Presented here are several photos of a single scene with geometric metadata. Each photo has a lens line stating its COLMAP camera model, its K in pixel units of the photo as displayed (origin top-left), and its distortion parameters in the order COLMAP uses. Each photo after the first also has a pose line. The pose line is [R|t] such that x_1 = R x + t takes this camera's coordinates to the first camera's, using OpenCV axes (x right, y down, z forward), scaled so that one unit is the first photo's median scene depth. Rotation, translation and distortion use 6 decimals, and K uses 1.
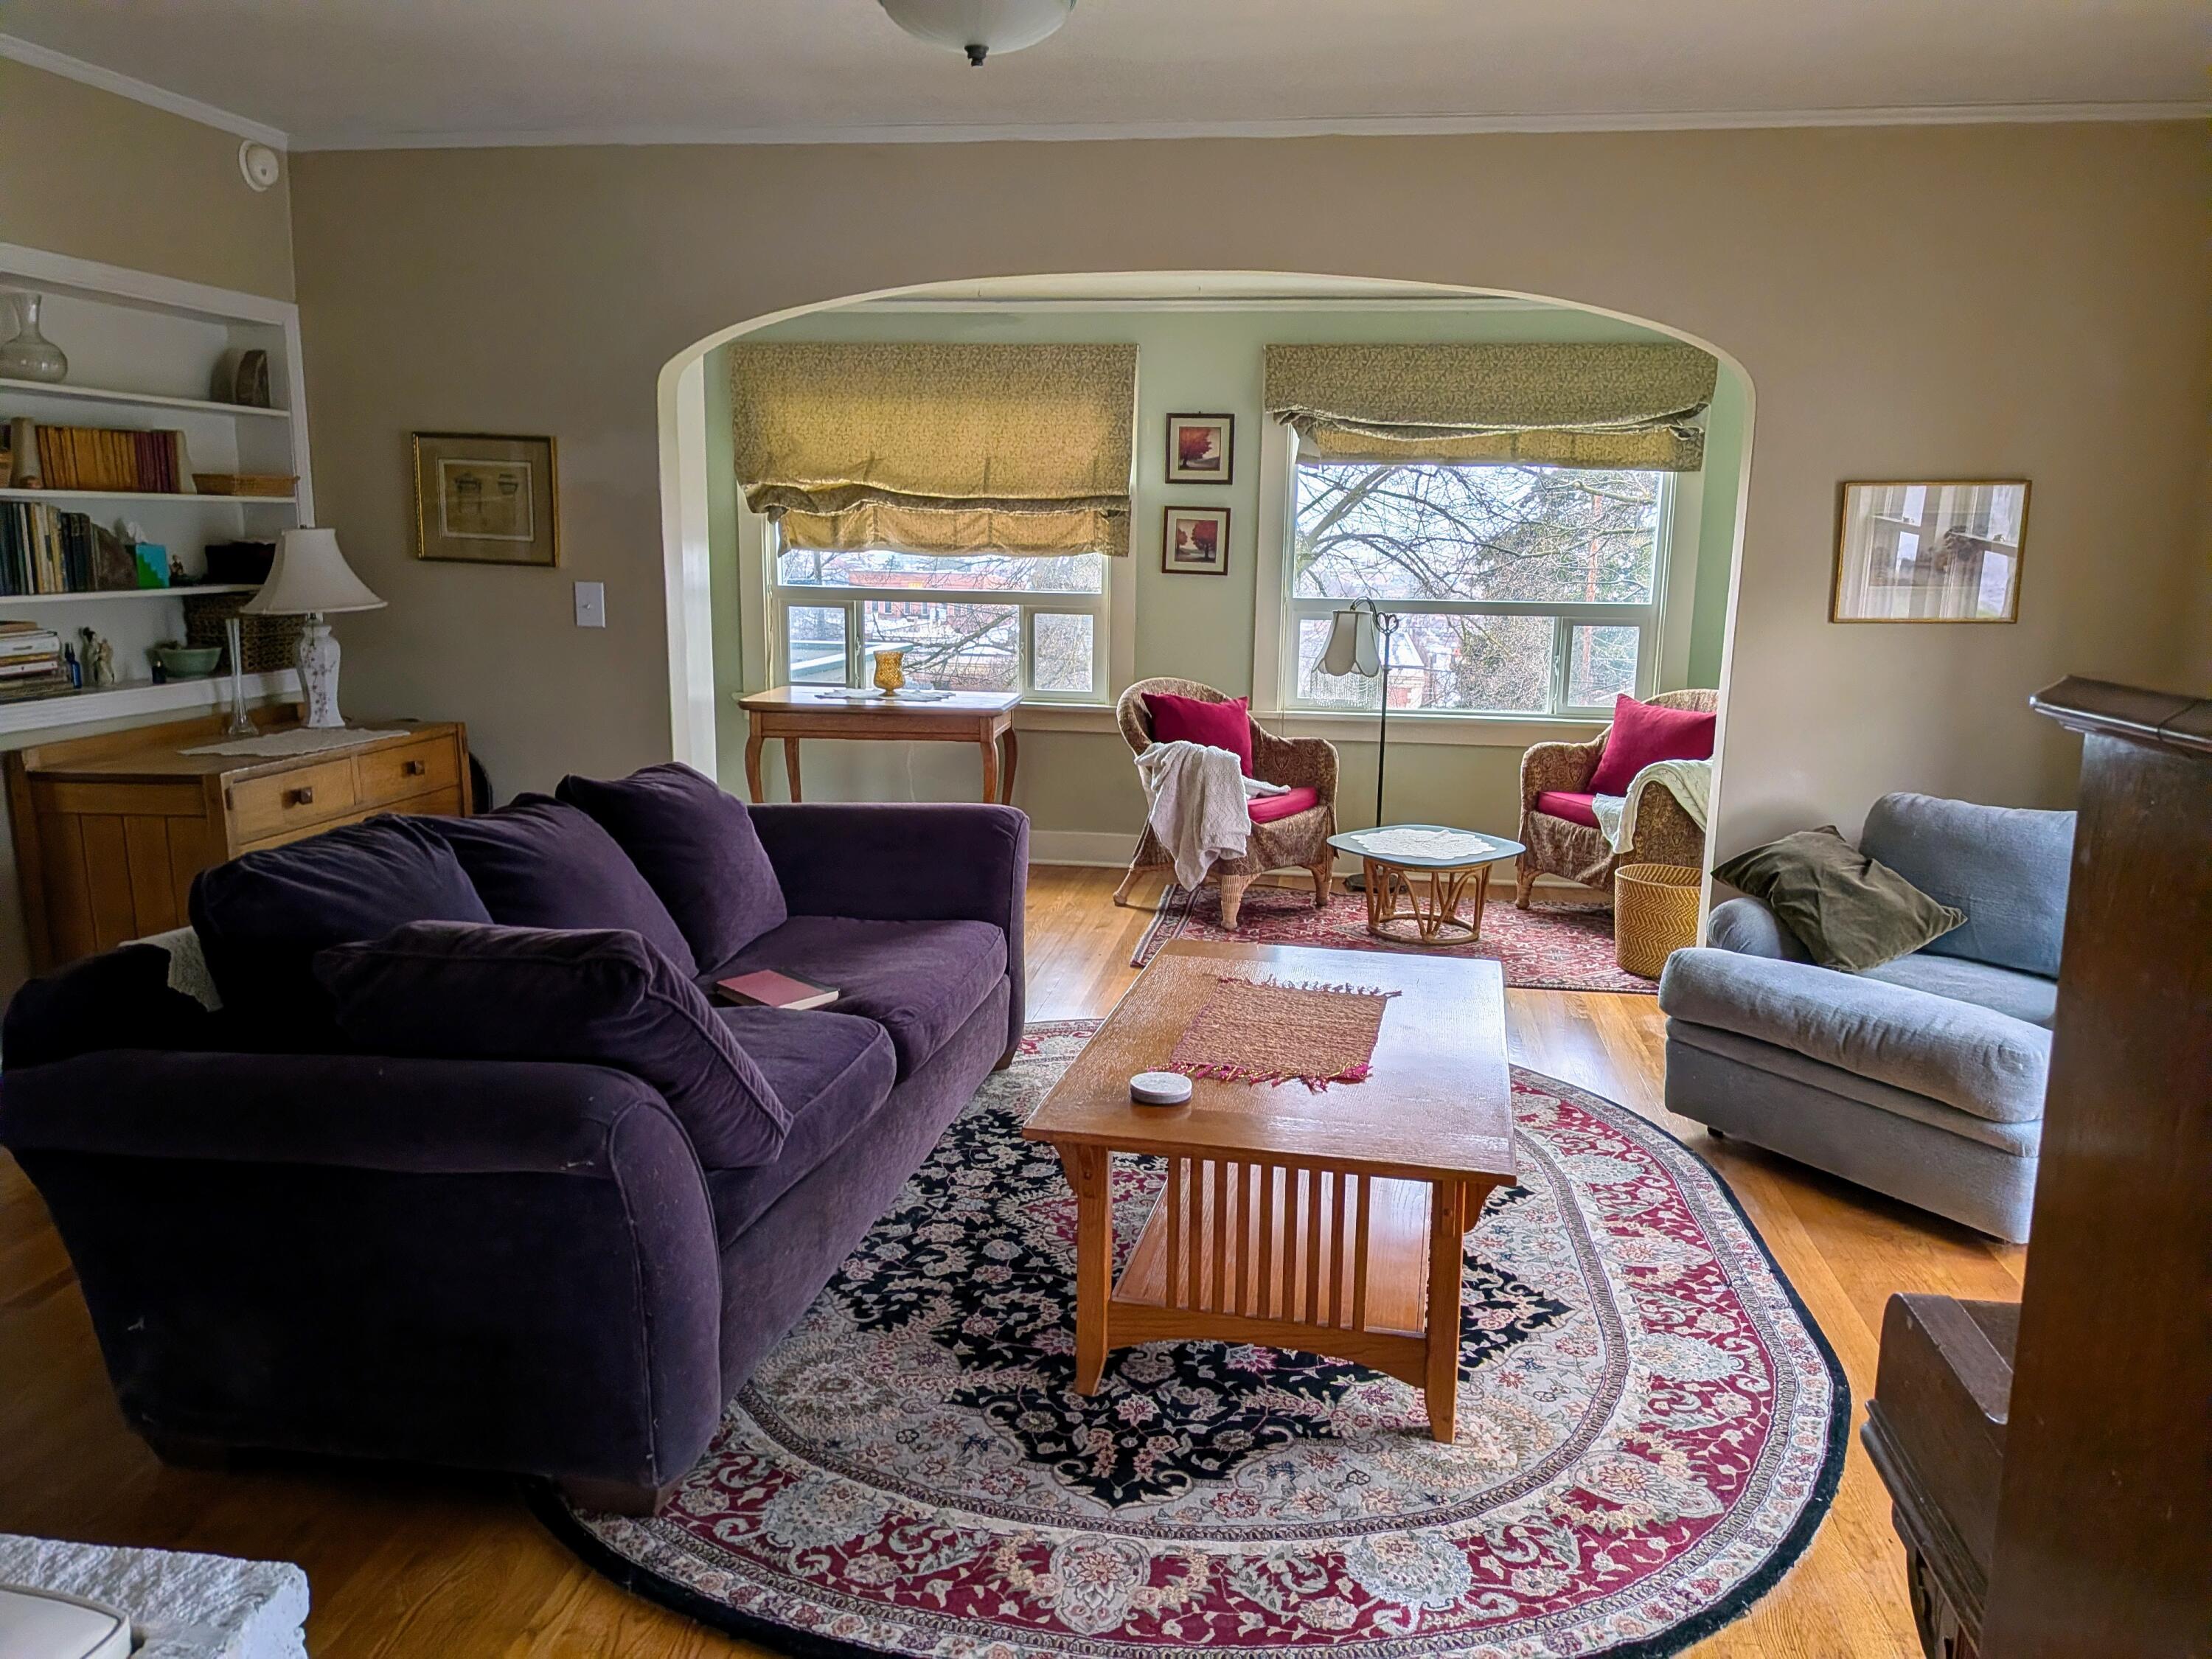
lens RADIAL K [[1593.3, 0, 1107.6], [0, 1593.3, 854.8], [0, 0, 1]] dist [0.043226, -0.050138]
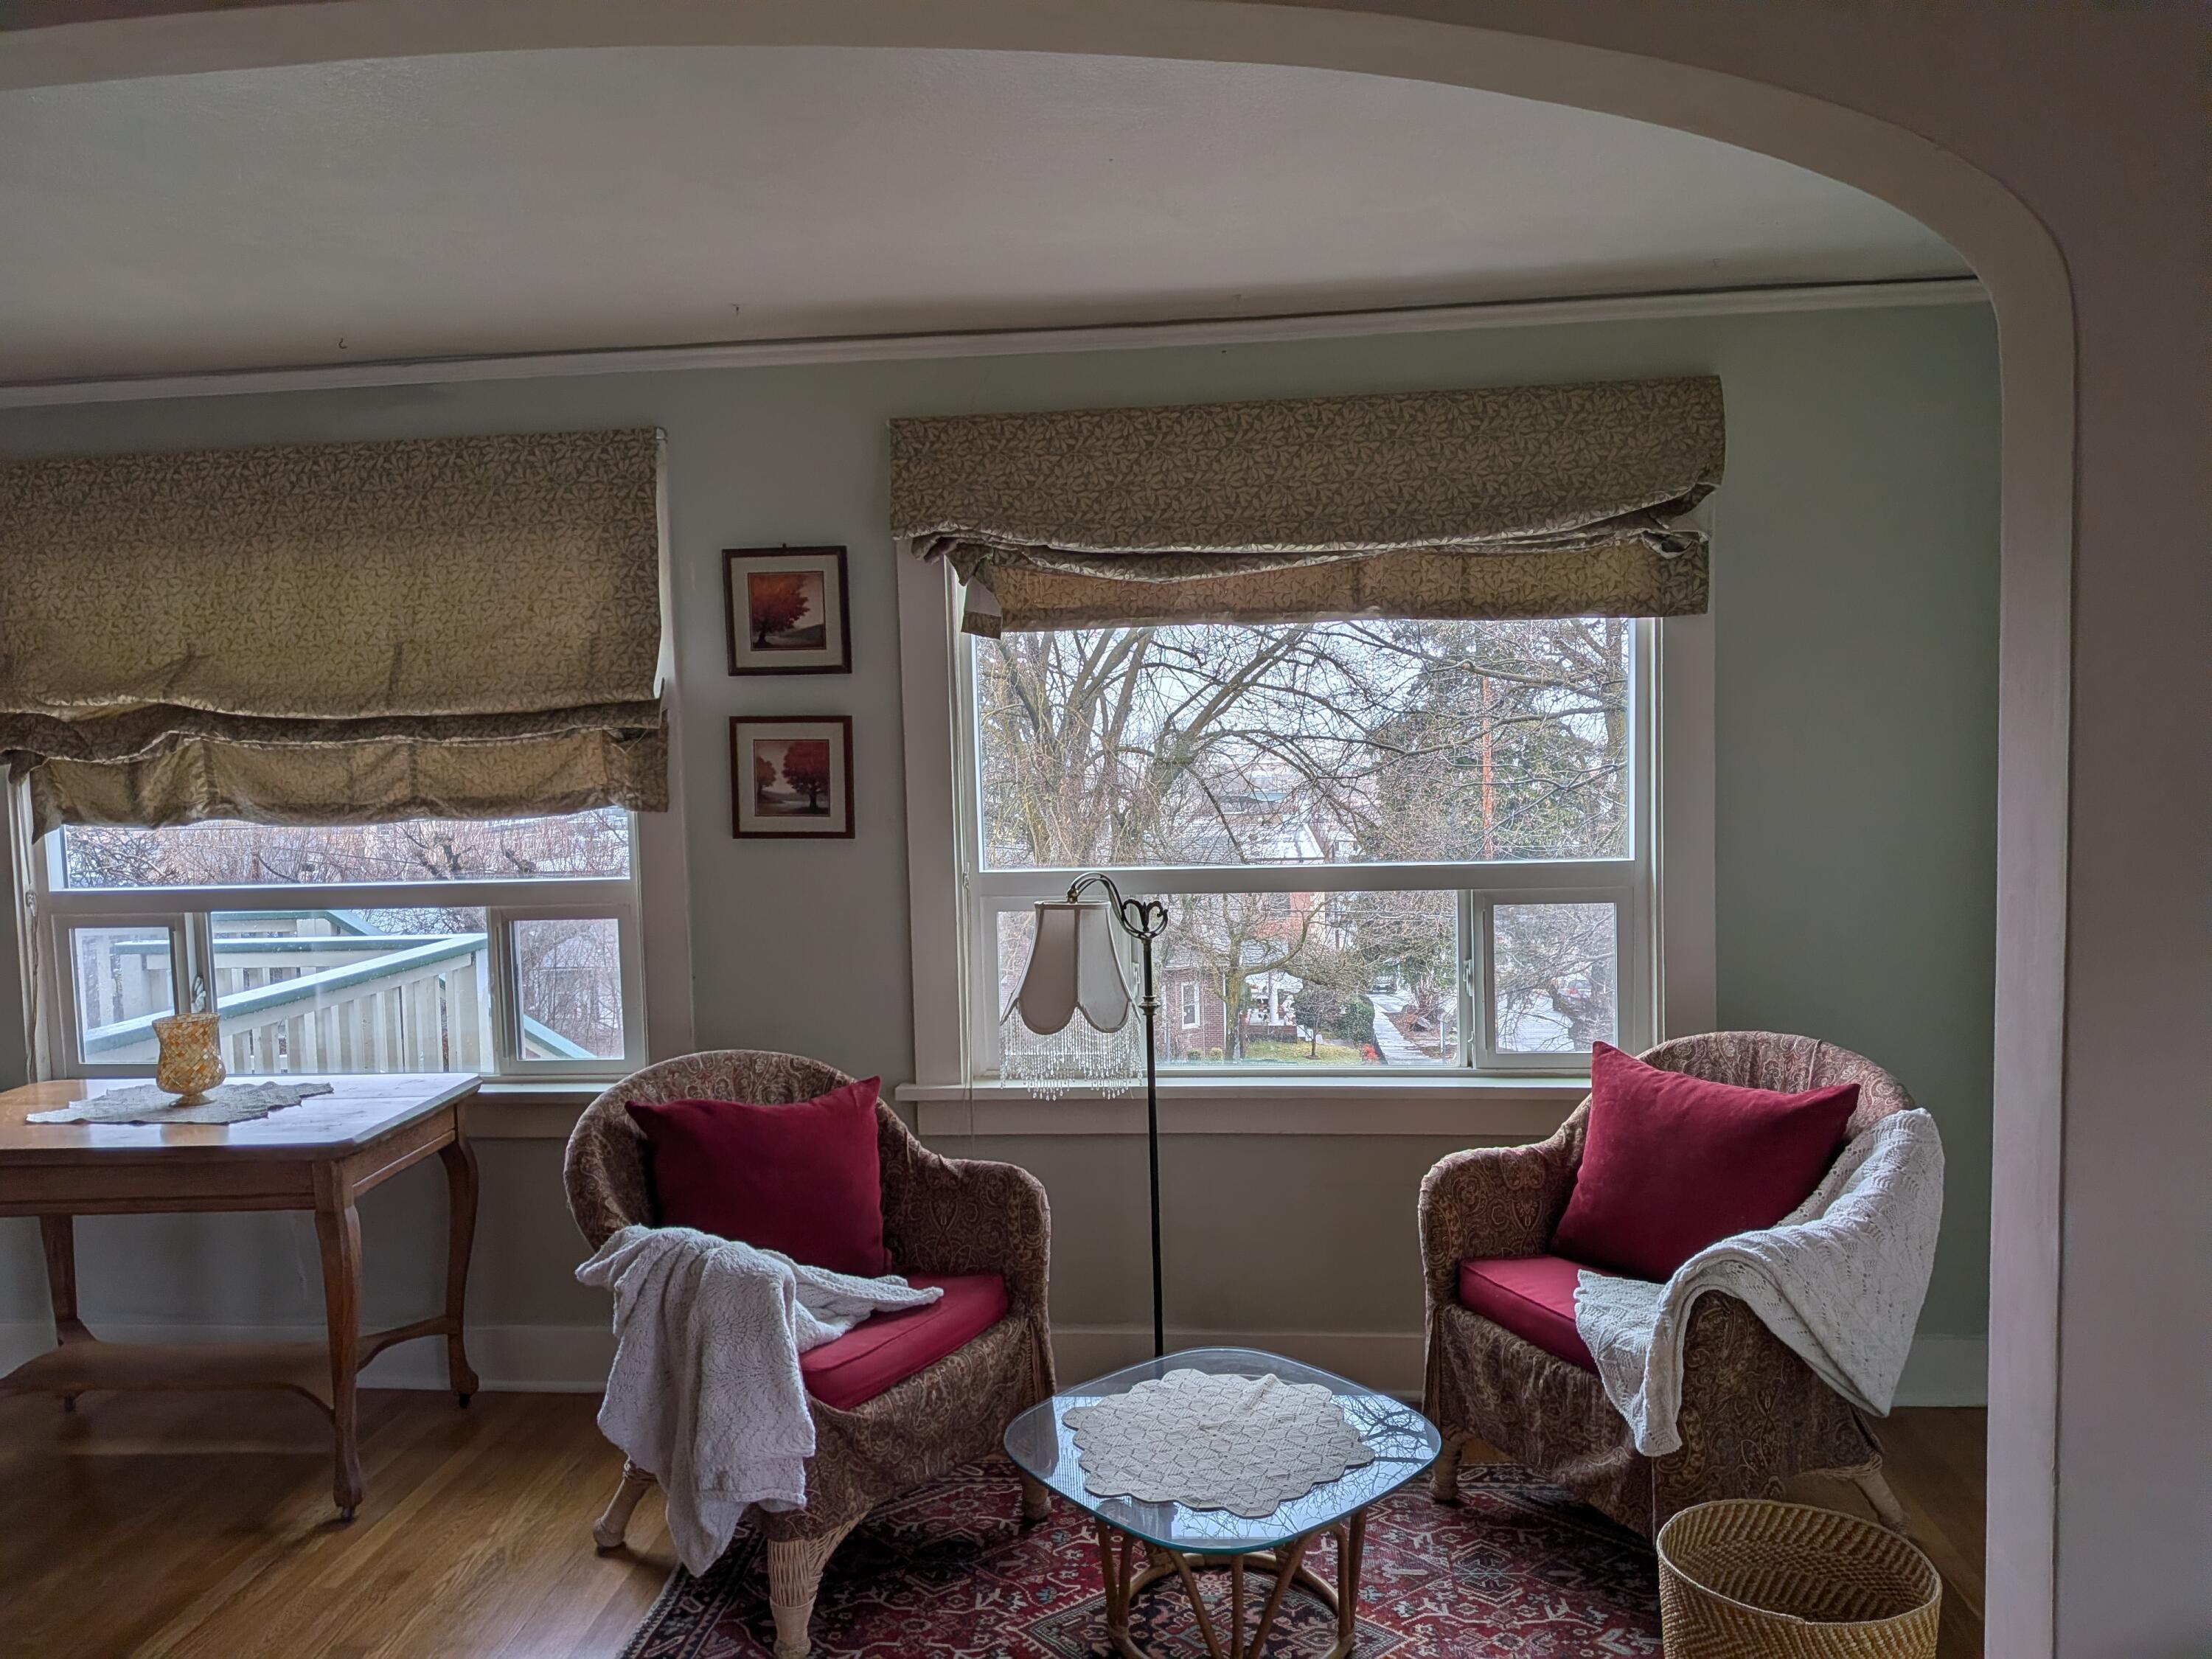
lens RADIAL K [[1593.3, 0, 1106.2], [0, 1593.3, 845.2], [0, 0, 1]] dist [0.043226, -0.050138]
pose [[0.997332, -0.047901, 0.055079, 0.135044], [0.054615, 0.990311, -0.127678, -0.103248], [-0.048429, 0.130345, 0.990285, 0.480554]]
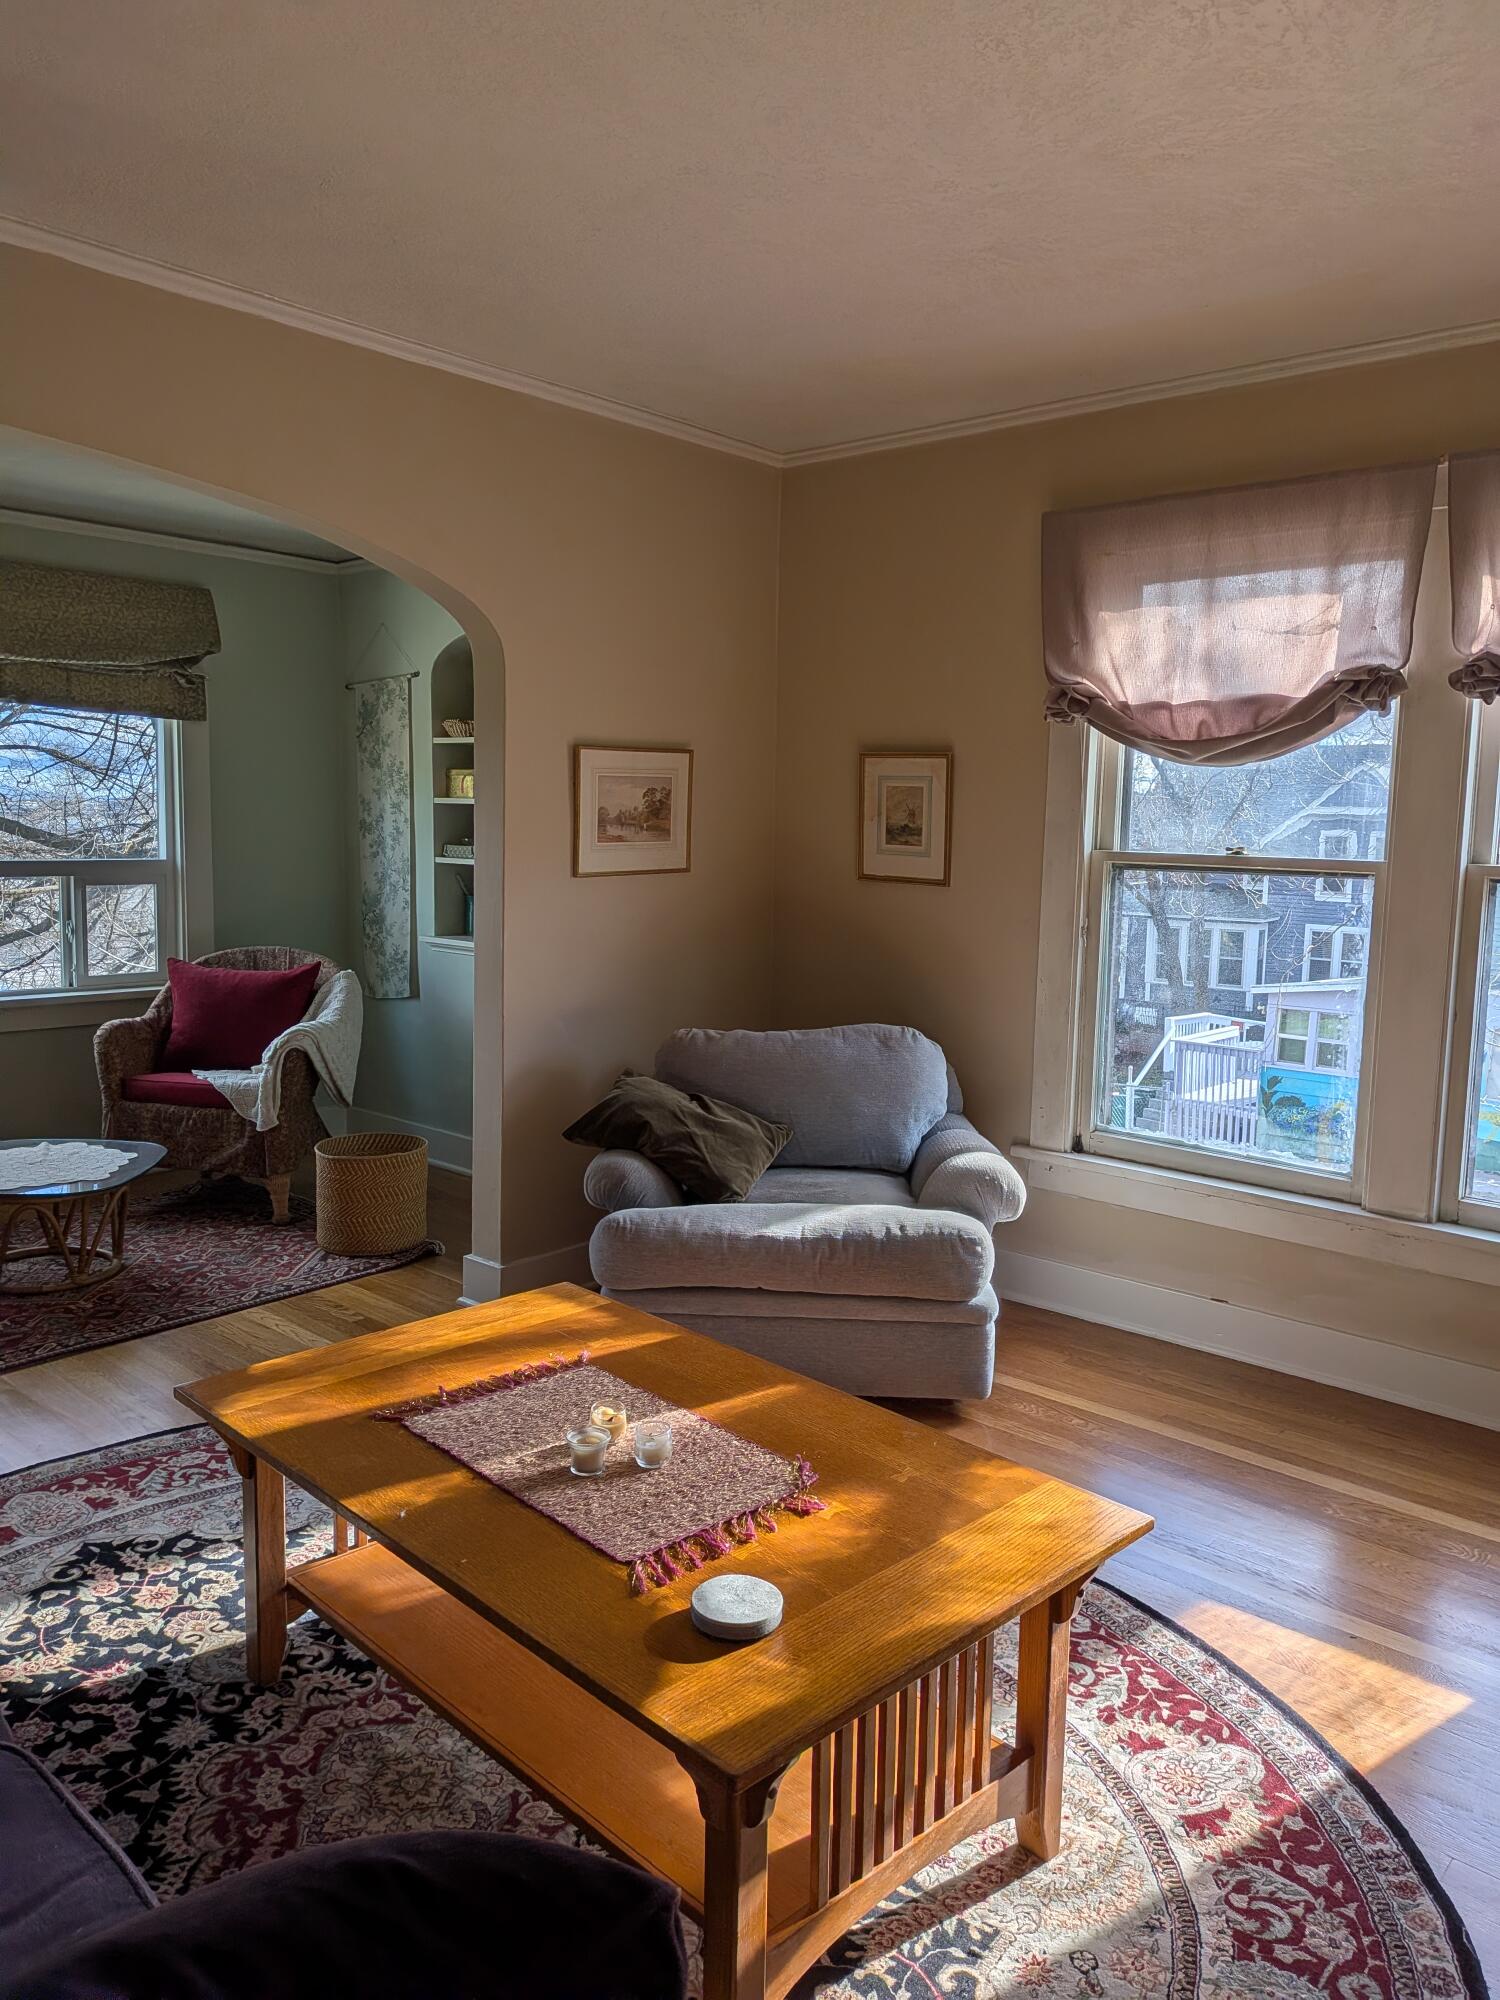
lens RADIAL K [[1440.6, 0, 749.8], [0, 1440.6, 1009.9], [0, 0, 1]] dist [0.043226, -0.050138]
pose [[0.539942, -0.112602, 0.834136, -0.188723], [0.147932, 0.988280, 0.037653, -0.052196], [-0.828600, 0.103065, 0.550272, 0.266658]]
